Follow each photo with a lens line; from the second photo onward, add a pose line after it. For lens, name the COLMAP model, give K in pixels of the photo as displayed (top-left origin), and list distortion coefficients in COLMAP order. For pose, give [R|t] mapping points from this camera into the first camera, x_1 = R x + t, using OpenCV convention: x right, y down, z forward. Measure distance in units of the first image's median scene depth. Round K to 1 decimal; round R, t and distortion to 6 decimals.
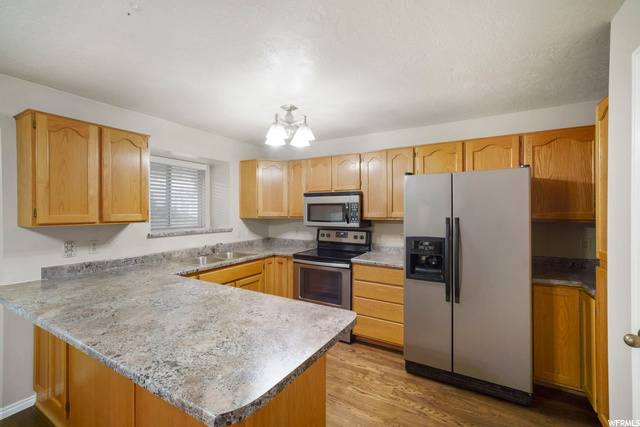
lens RADIAL K [[280.6, 0, 304.4], [0, 280.6, 210.8], [0, 0, 1]] dist [-0.001753, 0.000120]
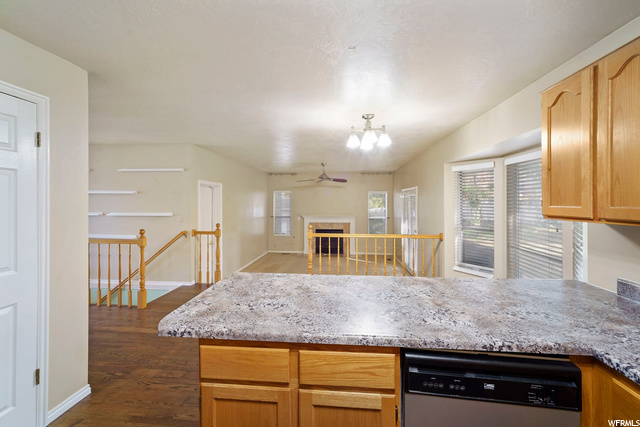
lens RADIAL K [[287.5, 0, 317.2], [0, 287.5, 200.6], [0, 0, 1]] dist [-0.002174, 0.007482]
pose [[-0.888416, -0.006232, -0.458997, 0.107834], [-0.003427, 0.999970, -0.006944, 0.005202], [0.459027, -0.004596, -0.888410, 1.309677]]
